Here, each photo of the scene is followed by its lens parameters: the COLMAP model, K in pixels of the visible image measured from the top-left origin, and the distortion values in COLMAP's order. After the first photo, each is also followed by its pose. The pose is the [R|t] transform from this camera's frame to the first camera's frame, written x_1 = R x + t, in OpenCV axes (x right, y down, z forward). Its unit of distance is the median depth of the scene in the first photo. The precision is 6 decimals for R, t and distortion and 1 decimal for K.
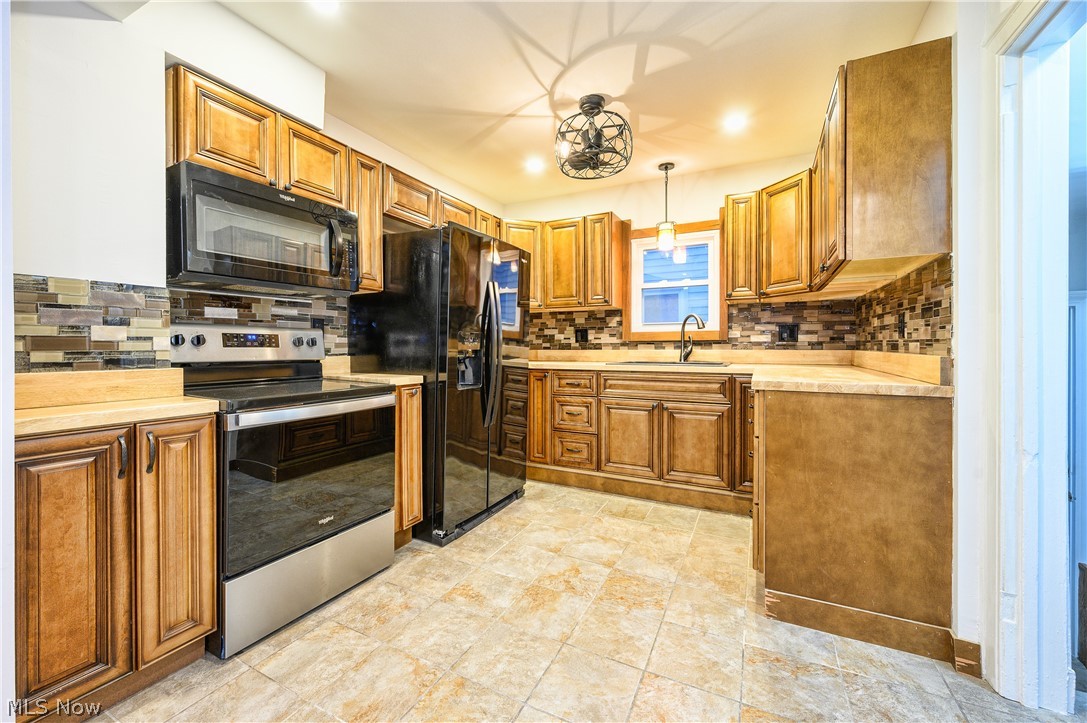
lens RADIAL K [[435.0, 0, 541.1], [0, 435.0, 352.9], [0, 0, 1]] dist [-0.001493, -0.000068]
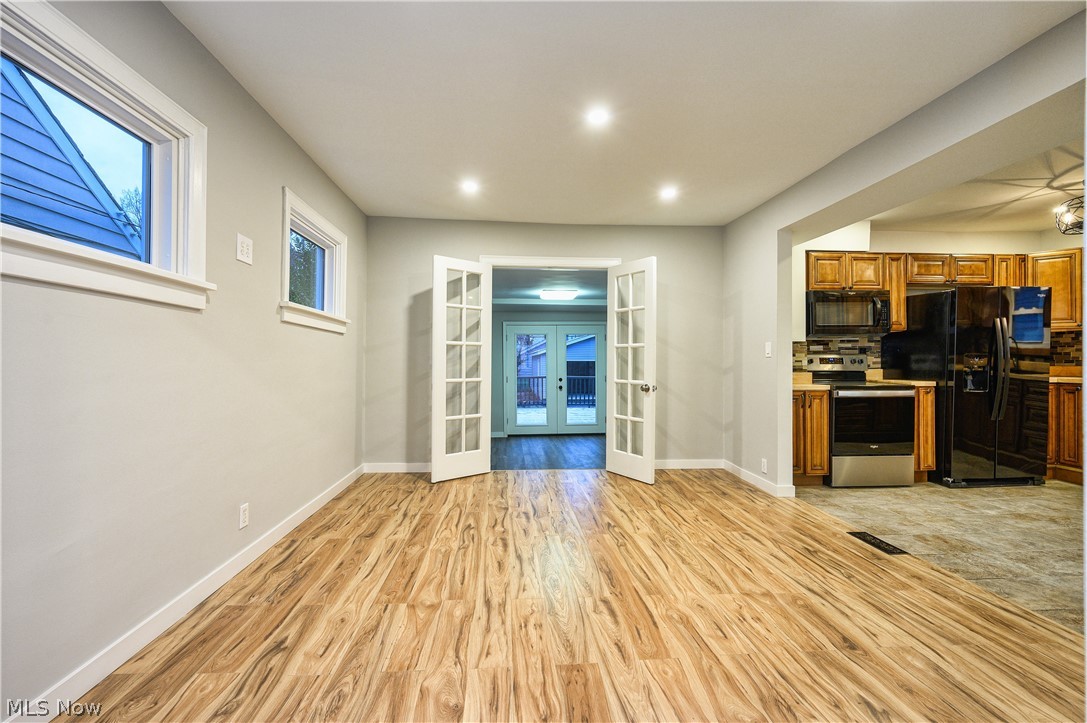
lens RADIAL K [[453.9, 0, 539.9], [0, 453.9, 361.3], [0, 0, 1]] dist [-0.001358, -0.000523]
pose [[0.525529, -0.001548, -0.850774, 0.410152], [-0.009911, 0.999919, -0.007941, 0.004511], [0.850718, 0.012606, 0.525471, -1.204692]]
